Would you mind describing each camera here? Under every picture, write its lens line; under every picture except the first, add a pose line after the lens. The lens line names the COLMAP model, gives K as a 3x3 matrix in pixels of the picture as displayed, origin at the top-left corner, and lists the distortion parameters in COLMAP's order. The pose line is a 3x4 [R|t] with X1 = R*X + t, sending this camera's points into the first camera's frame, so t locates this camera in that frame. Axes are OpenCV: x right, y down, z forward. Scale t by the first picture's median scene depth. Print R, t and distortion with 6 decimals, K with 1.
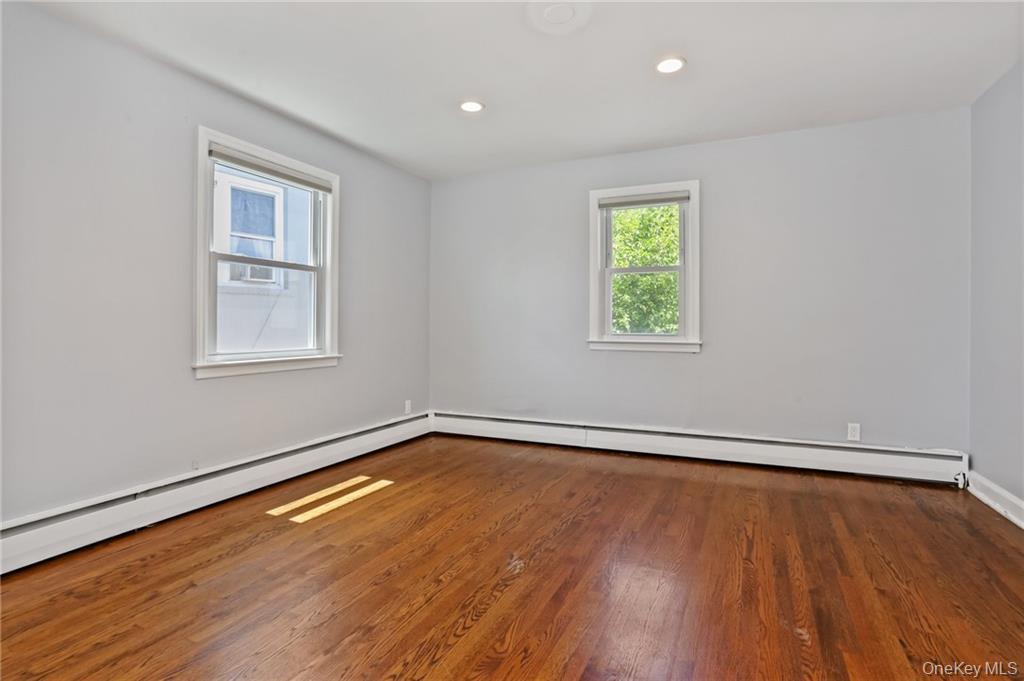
lens RADIAL K [[498.9, 0, 512.1], [0, 498.9, 333.2], [0, 0, 1]] dist [-0.012074, 0.000880]
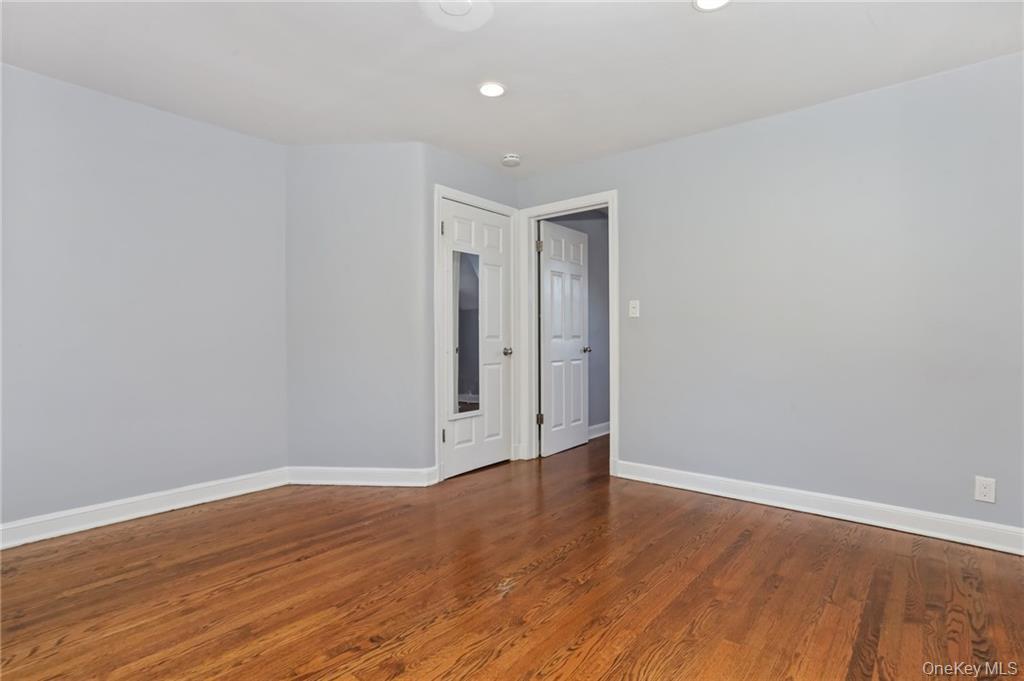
lens RADIAL K [[498.9, 0, 511.6], [0, 498.9, 338.2], [0, 0, 1]] dist [-0.012074, 0.000880]
pose [[-0.966807, 0.005243, 0.255454, -0.265526], [0.009892, 0.999808, 0.016916, -0.041707], [-0.255317, 0.018881, -0.966673, 2.008034]]
